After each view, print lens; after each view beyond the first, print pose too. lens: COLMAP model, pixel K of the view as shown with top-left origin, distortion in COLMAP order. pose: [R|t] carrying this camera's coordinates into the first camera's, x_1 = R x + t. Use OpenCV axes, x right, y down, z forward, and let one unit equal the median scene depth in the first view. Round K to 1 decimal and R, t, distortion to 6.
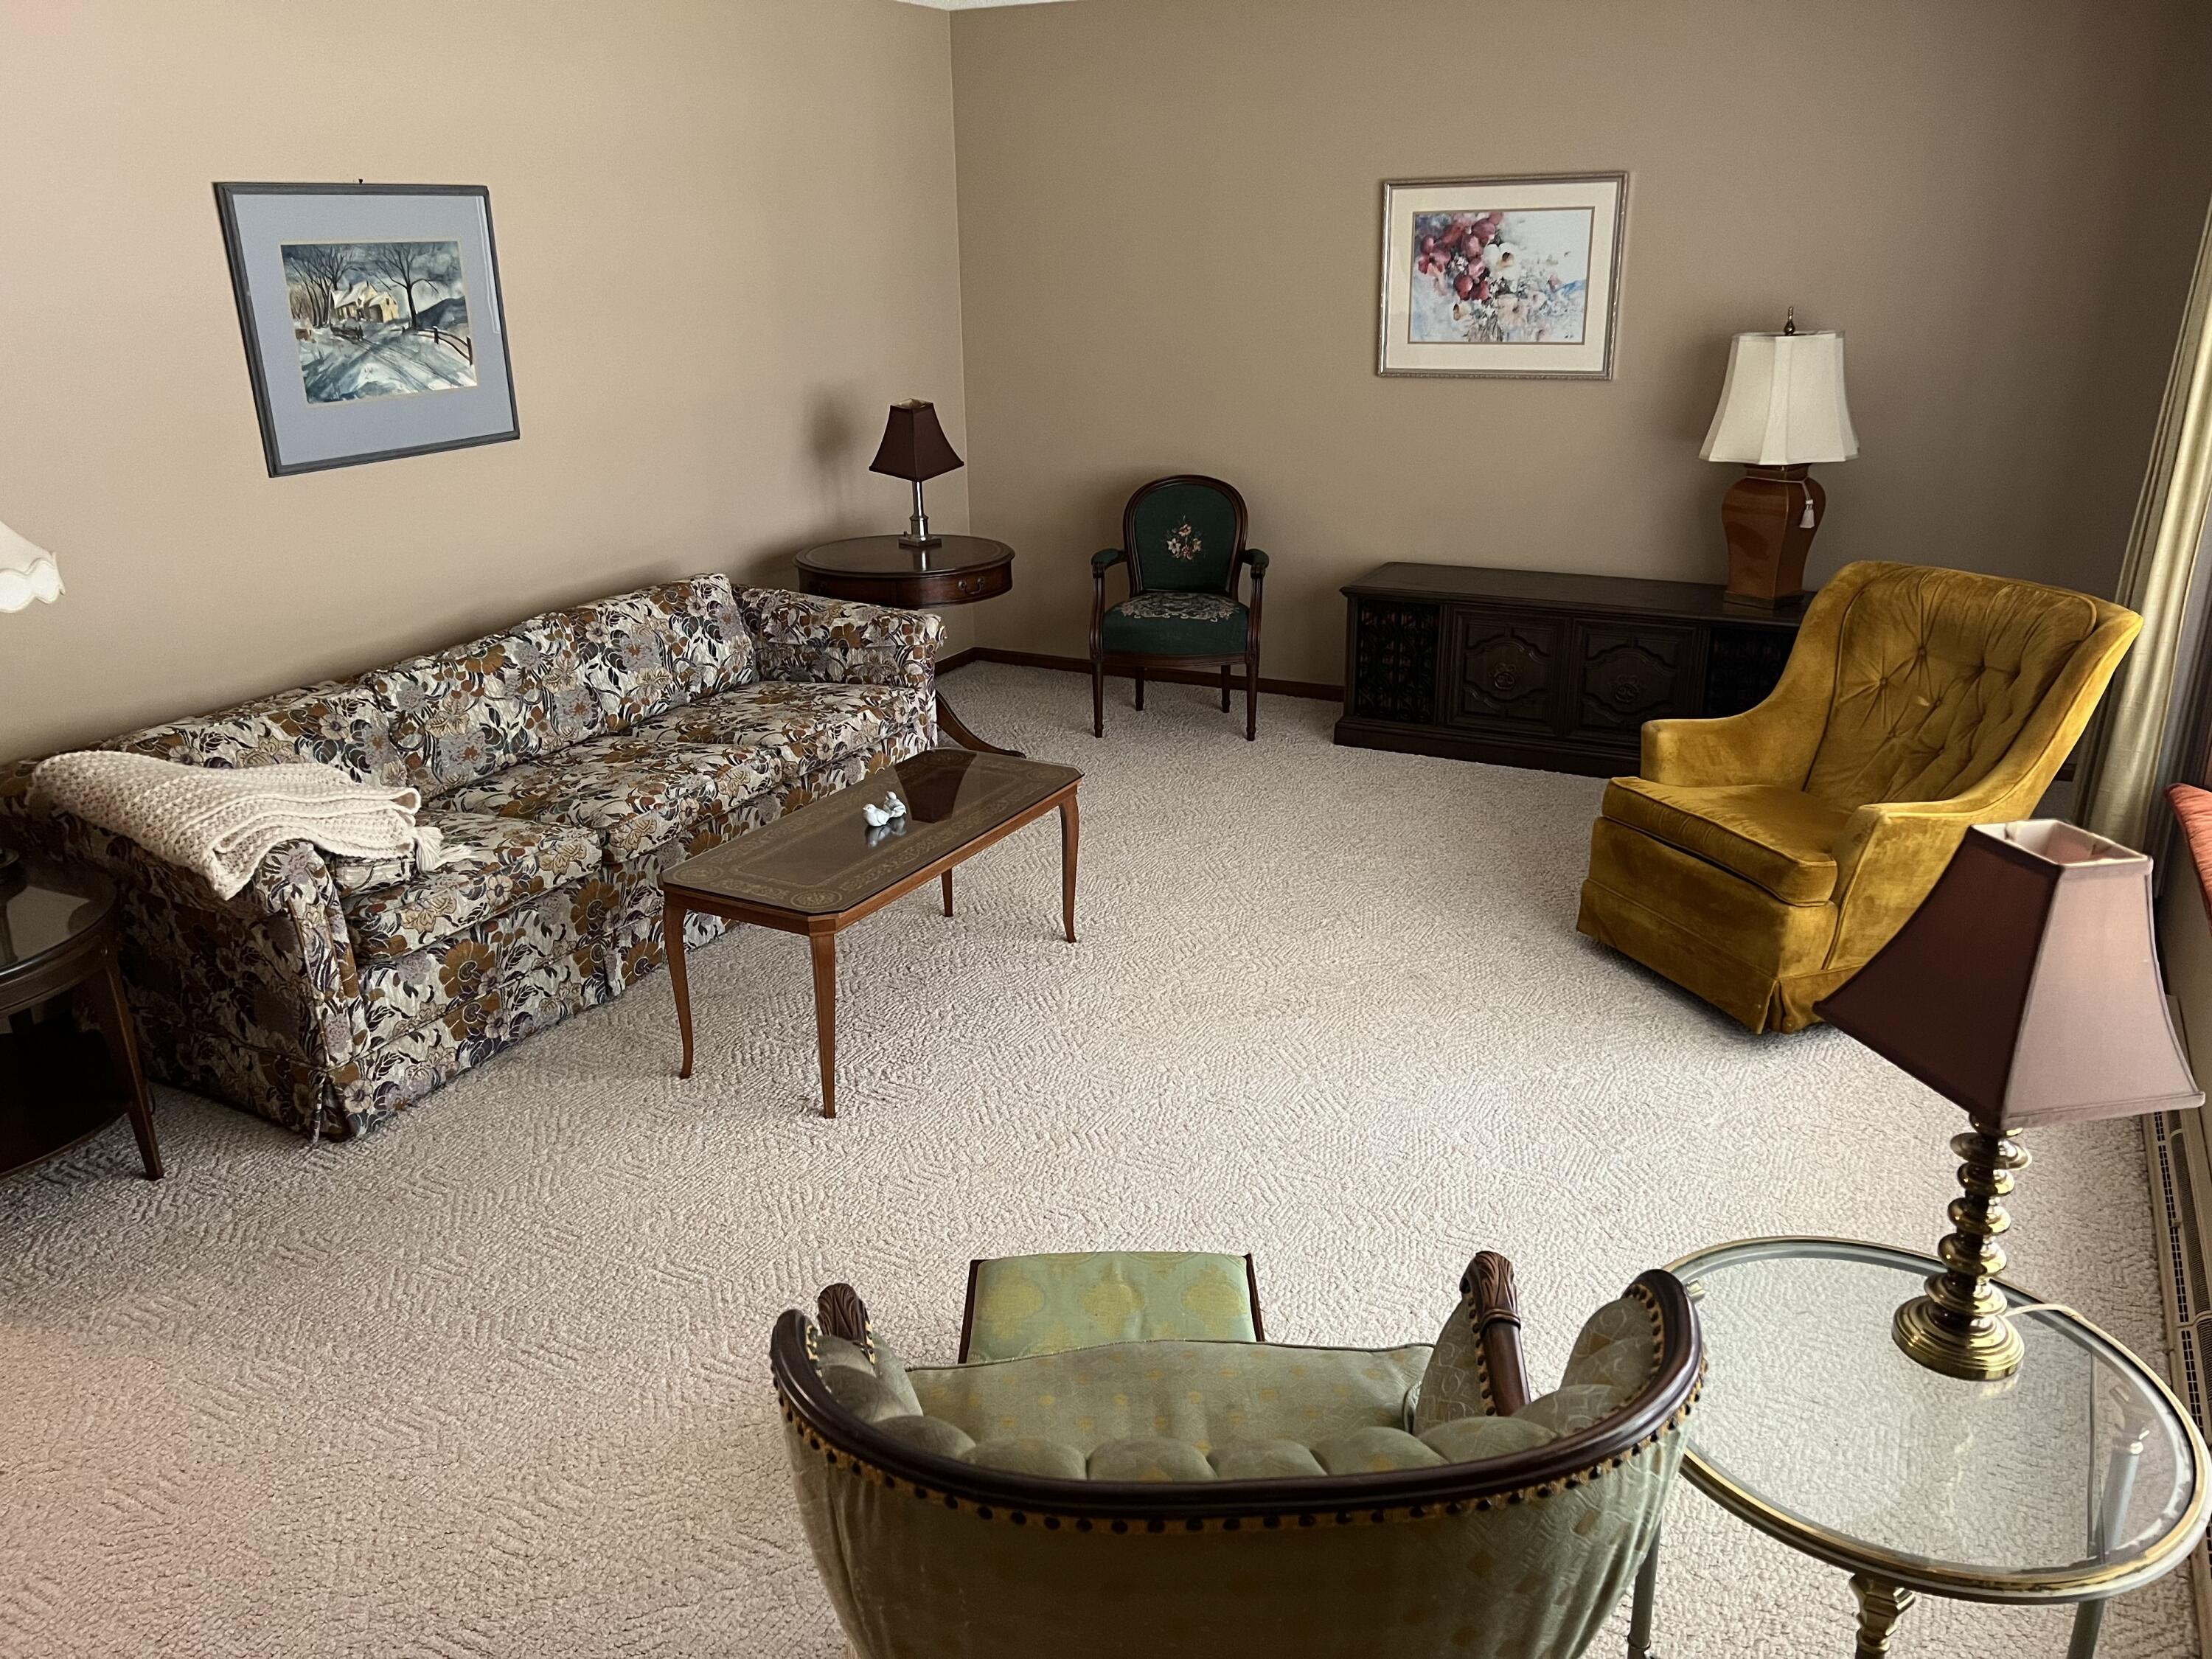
lens RADIAL K [[1680.9, 0, 1095.9], [0, 1680.9, 824.3], [0, 0, 1]] dist [-0.002058, 0.006247]
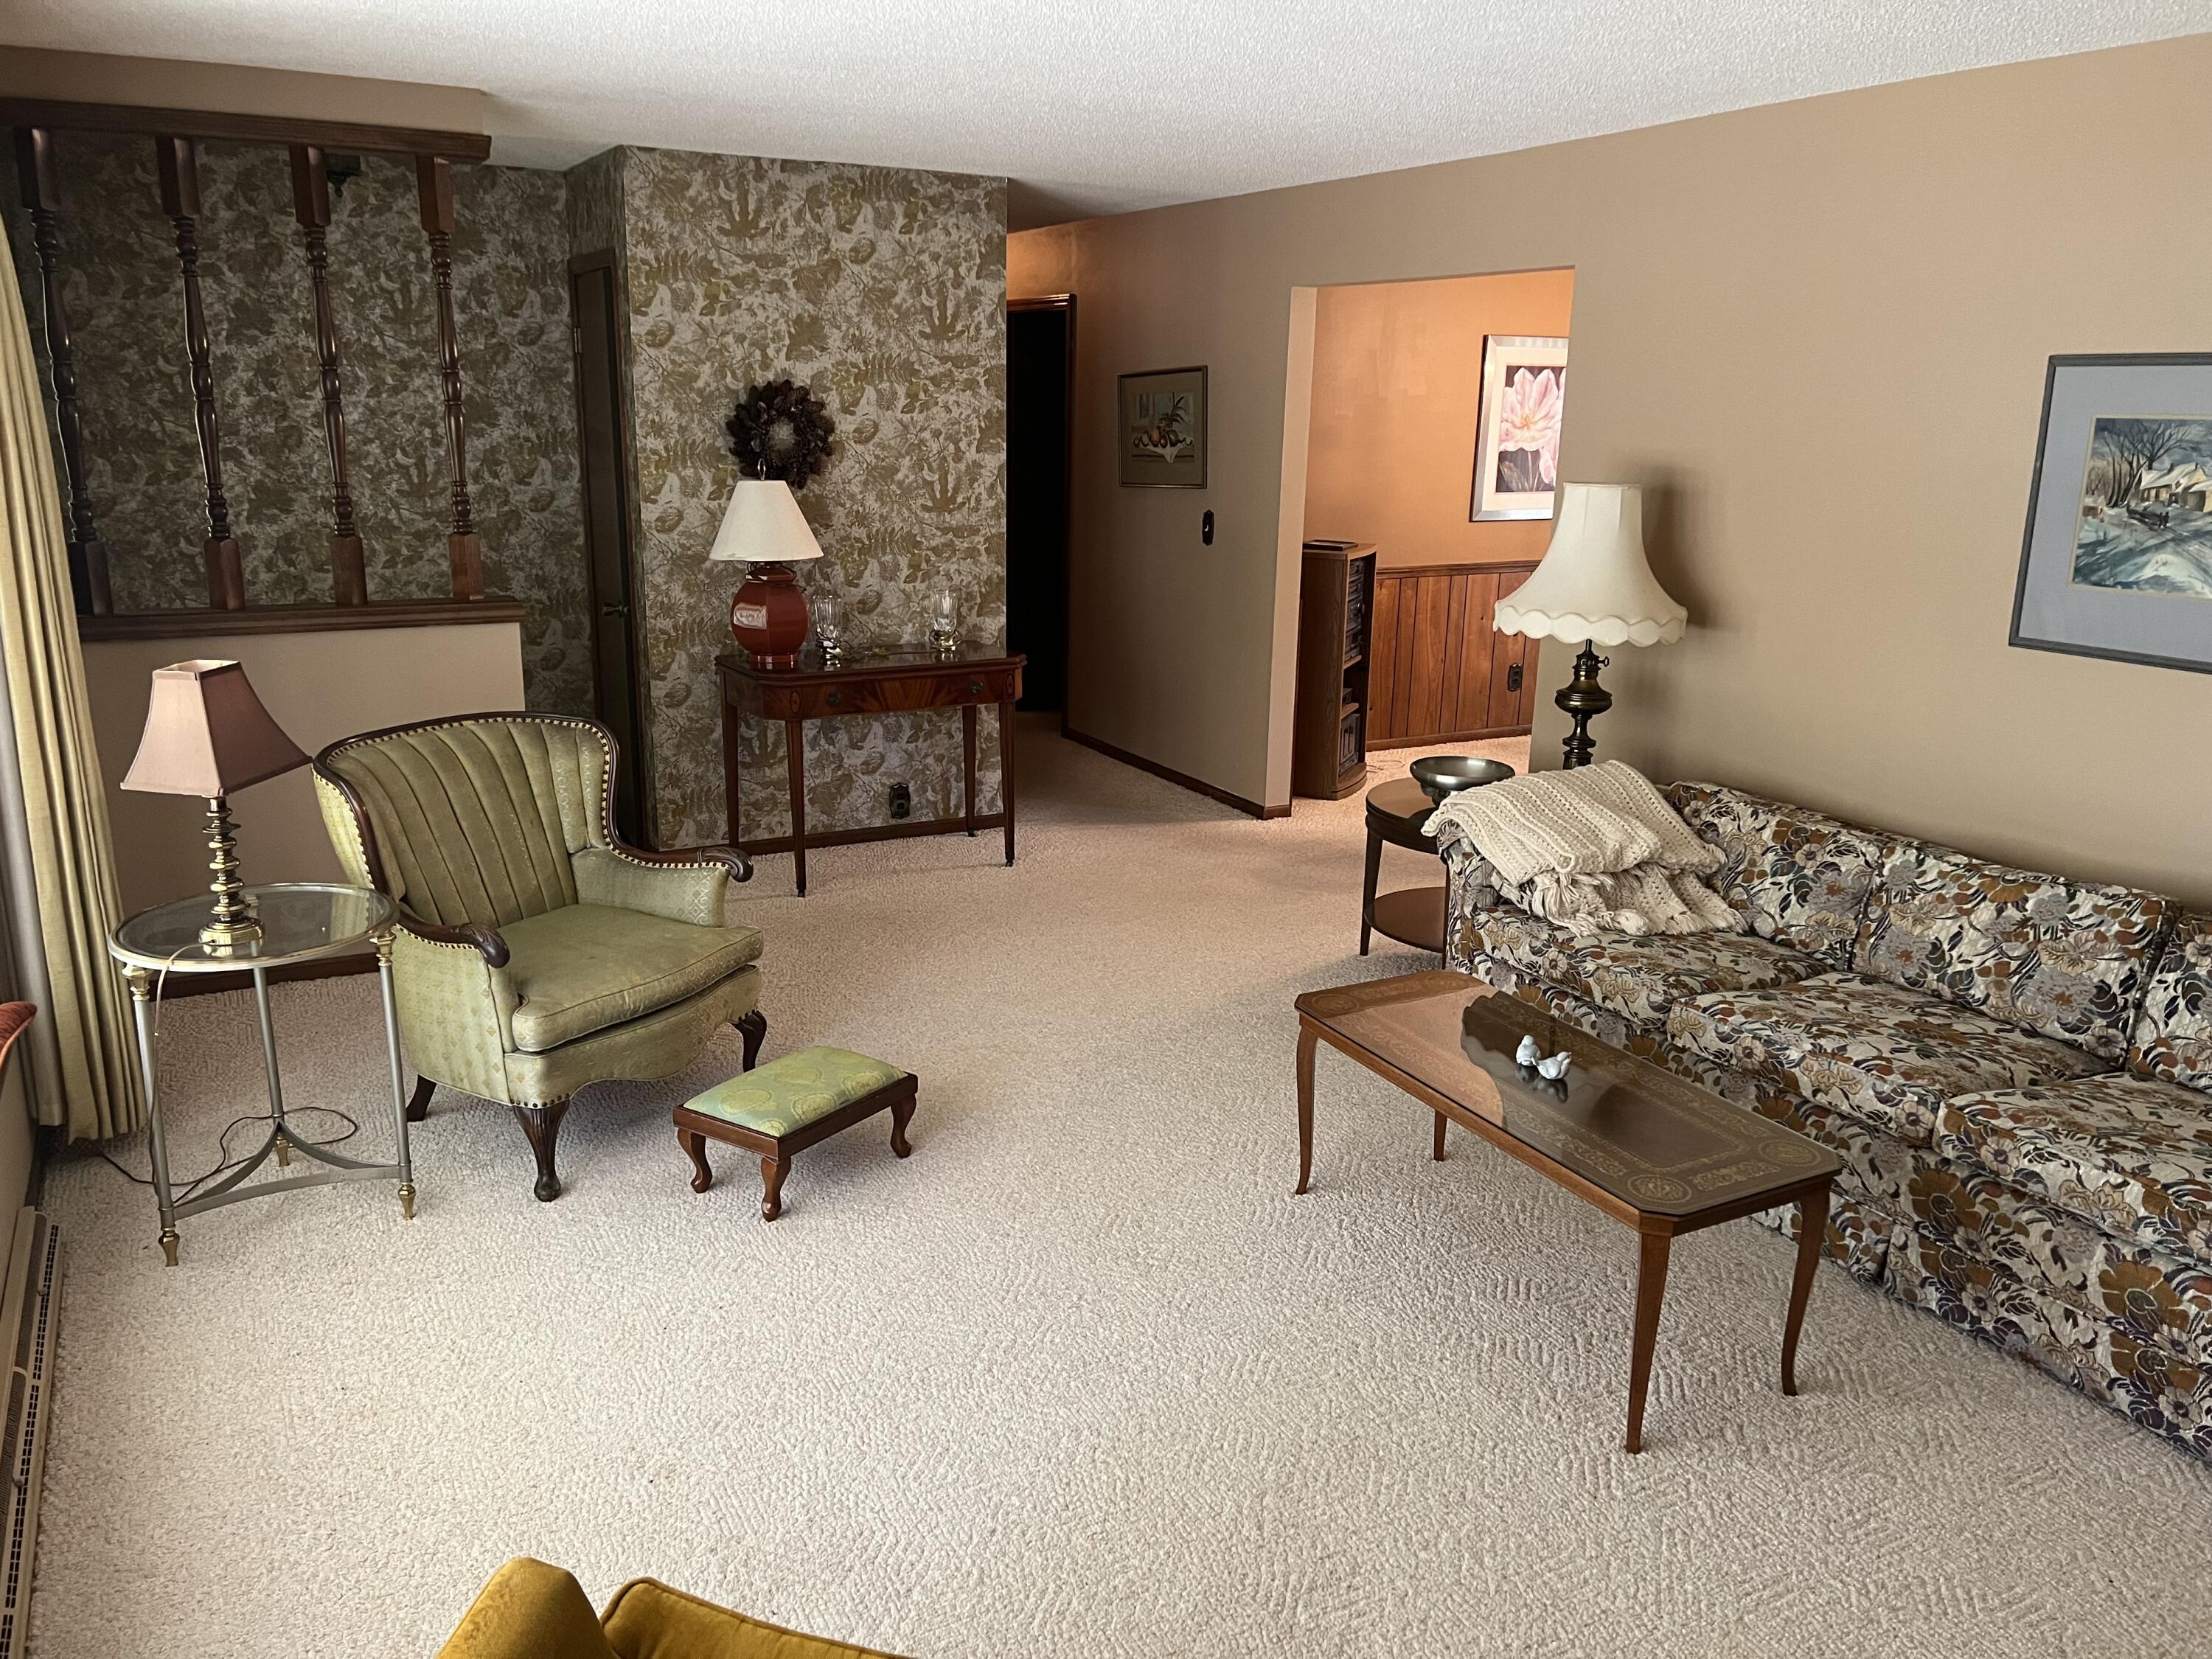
lens RADIAL K [[1680.9, 0, 1094.3], [0, 1680.9, 836.0], [0, 0, 1]] dist [-0.002058, 0.006247]
pose [[-0.565581, 0.219982, -0.794812, 0.604294], [-0.278722, 0.856068, 0.435271, -0.379476], [0.776165, 0.467712, -0.422862, 1.023268]]
